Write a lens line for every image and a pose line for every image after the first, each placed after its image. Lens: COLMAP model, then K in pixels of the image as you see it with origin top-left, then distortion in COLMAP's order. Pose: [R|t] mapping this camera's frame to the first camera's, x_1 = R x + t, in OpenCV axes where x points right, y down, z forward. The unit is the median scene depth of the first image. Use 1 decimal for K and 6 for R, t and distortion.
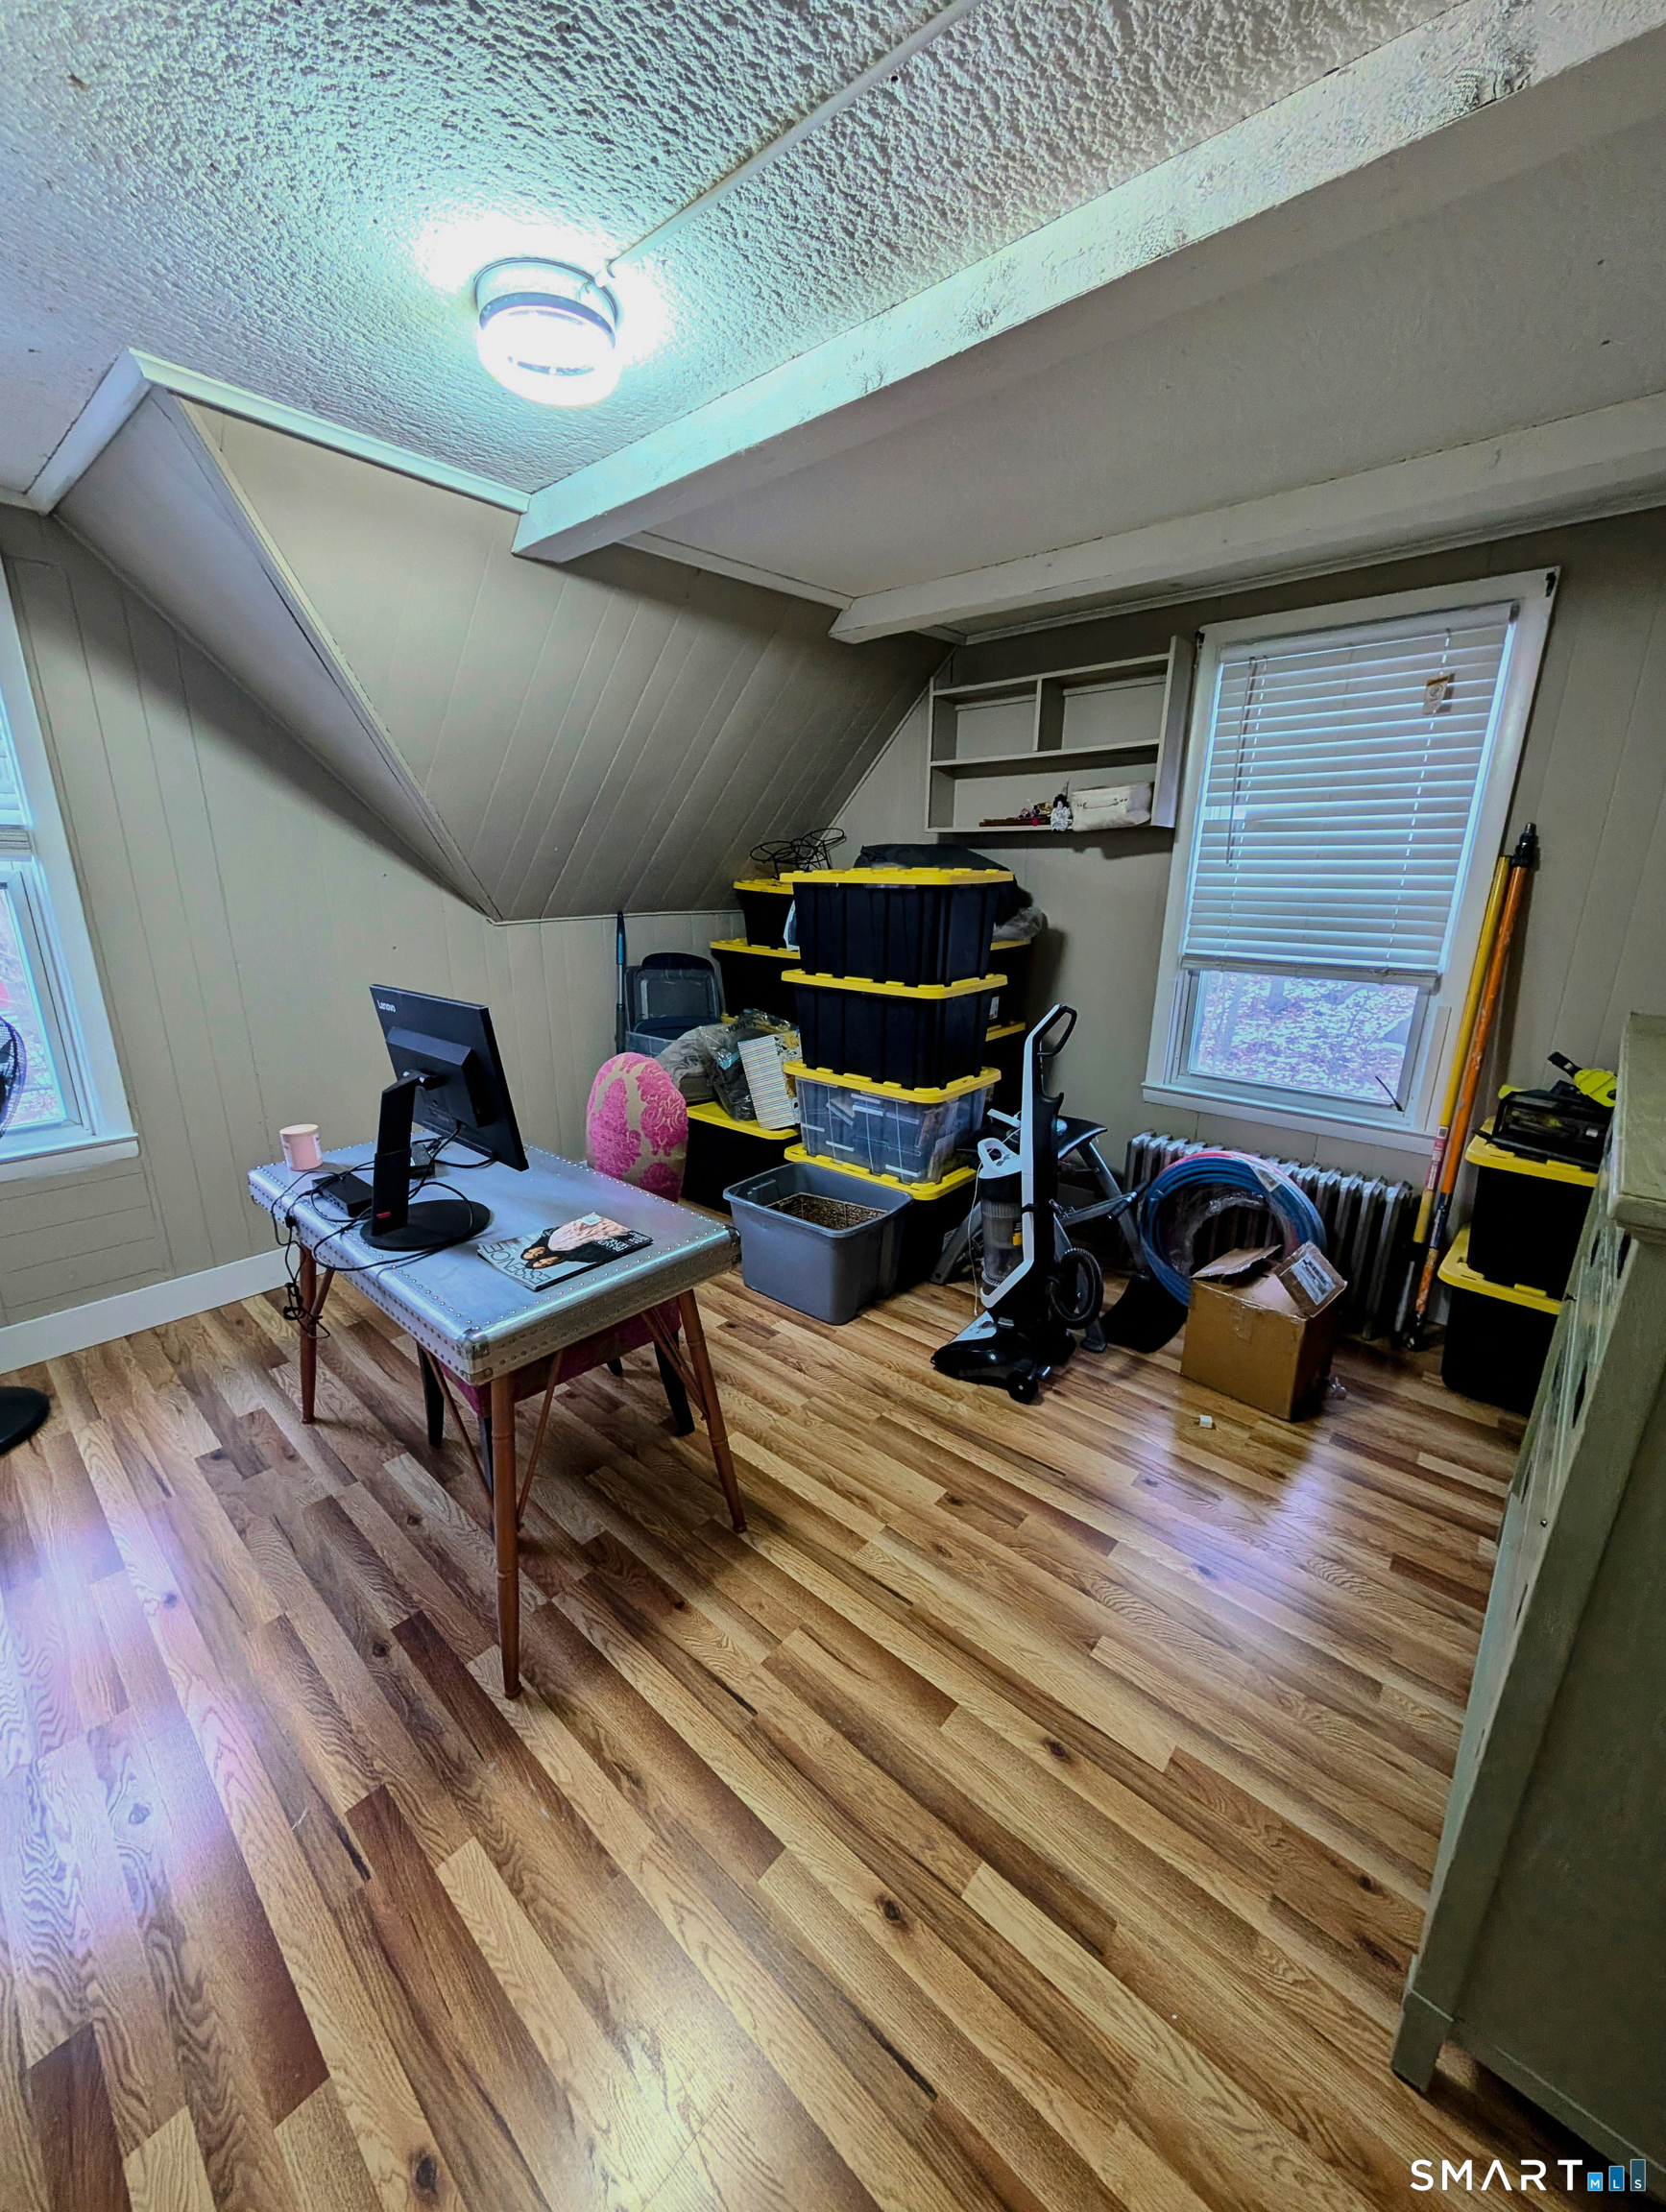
lens RADIAL K [[839.8, 0, 824.2], [0, 839.8, 1104.3], [0, 0, 1]] dist [-0.001836, 0.000544]
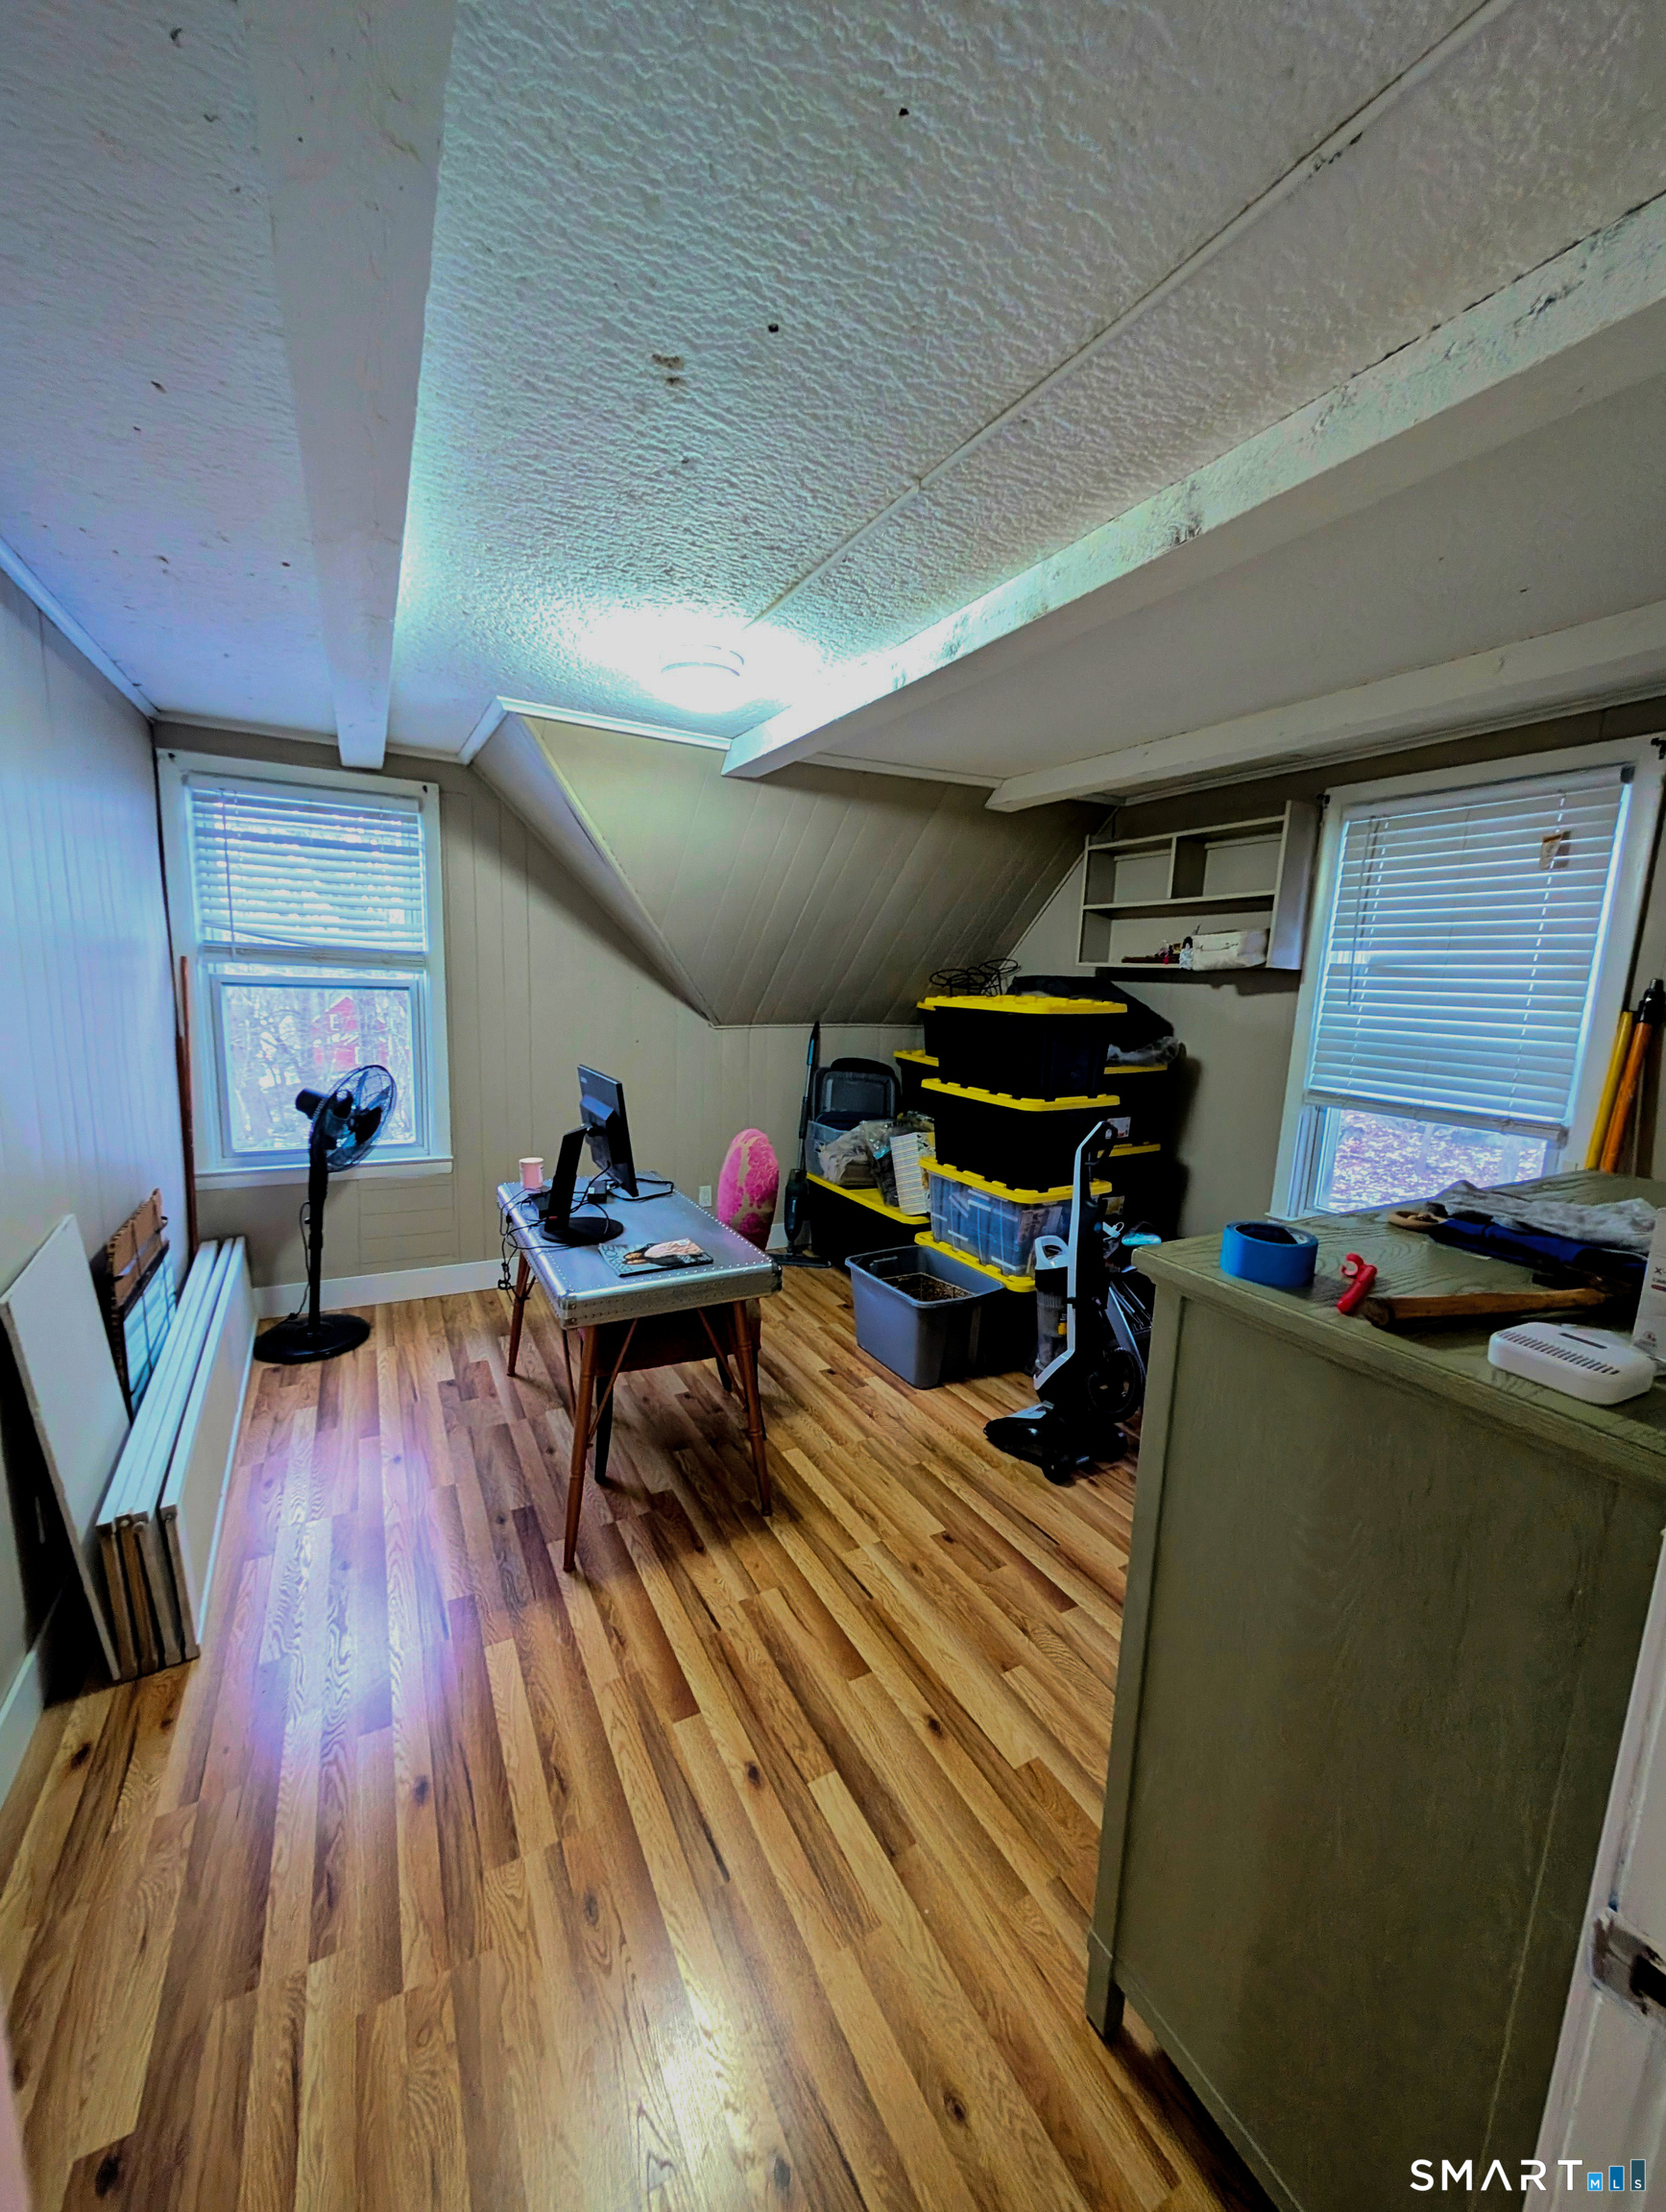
lens RADIAL K [[839.8, 0, 824.4], [0, 839.8, 1101.7], [0, 0, 1]] dist [-0.001836, 0.000544]
pose [[0.940685, 0.078130, -0.330164, 0.282670], [-0.120652, 0.986548, -0.110299, 0.025475], [0.317105, 0.143592, 0.937457, -0.187484]]
